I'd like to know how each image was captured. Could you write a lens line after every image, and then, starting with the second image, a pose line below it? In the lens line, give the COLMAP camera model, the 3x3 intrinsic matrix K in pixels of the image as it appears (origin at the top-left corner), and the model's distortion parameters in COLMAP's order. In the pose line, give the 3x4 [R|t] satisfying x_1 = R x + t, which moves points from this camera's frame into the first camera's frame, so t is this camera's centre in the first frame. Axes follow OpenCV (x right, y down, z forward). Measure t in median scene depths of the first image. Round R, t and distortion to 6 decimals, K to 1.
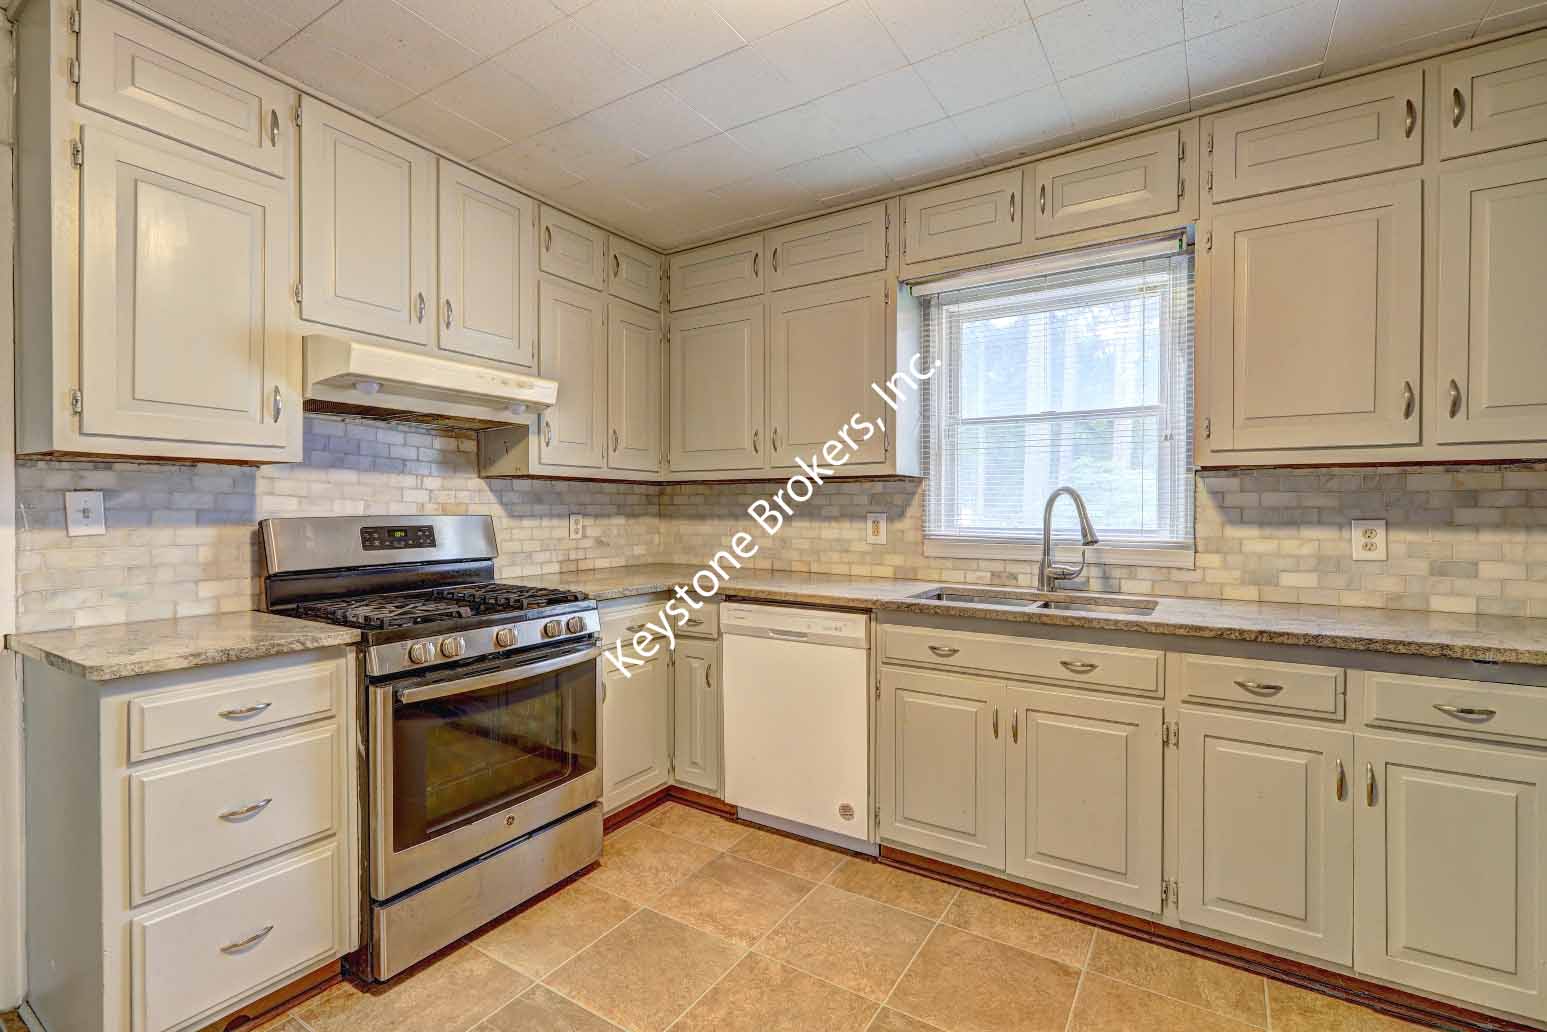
lens RADIAL K [[692.6, 0, 773.5], [0, 692.6, 516.0], [0, 0, 1]] dist [0.000152, 0.000715]
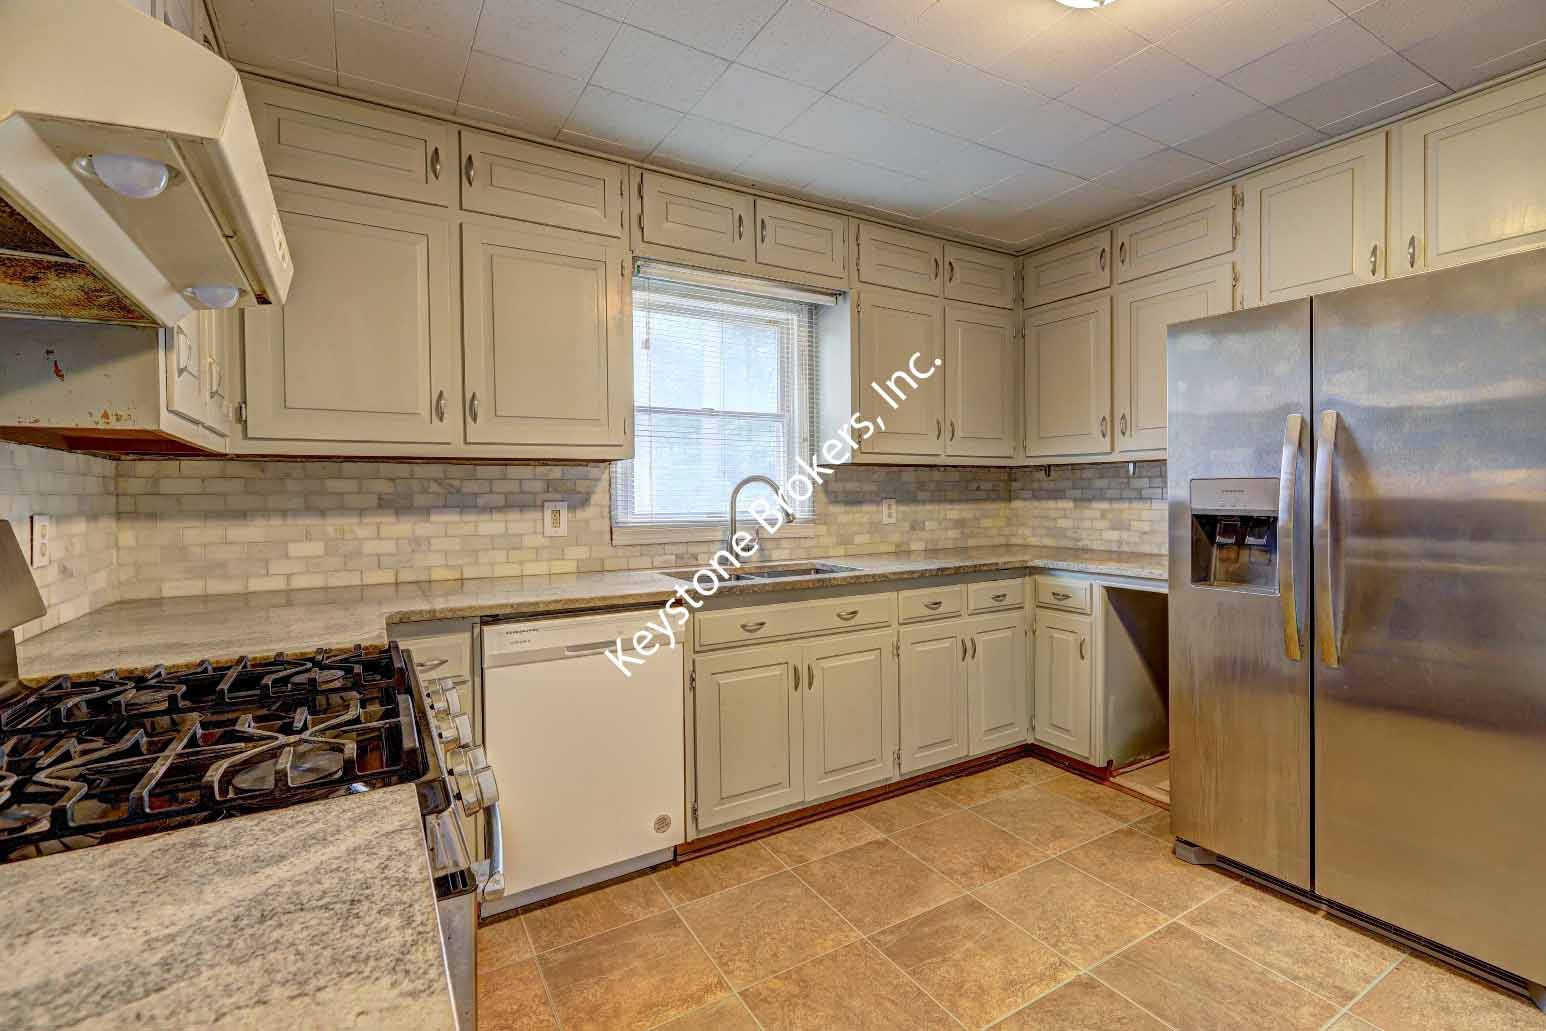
lens RADIAL K [[696.4, 0, 774.9], [0, 696.4, 502.8], [0, 0, 1]] dist [-0.000776, 0.000204]
pose [[0.451008, -0.018271, 0.892333, -0.665639], [0.021669, 0.999720, 0.009518, -0.006285], [-0.892257, 0.015043, 0.451278, 0.454369]]
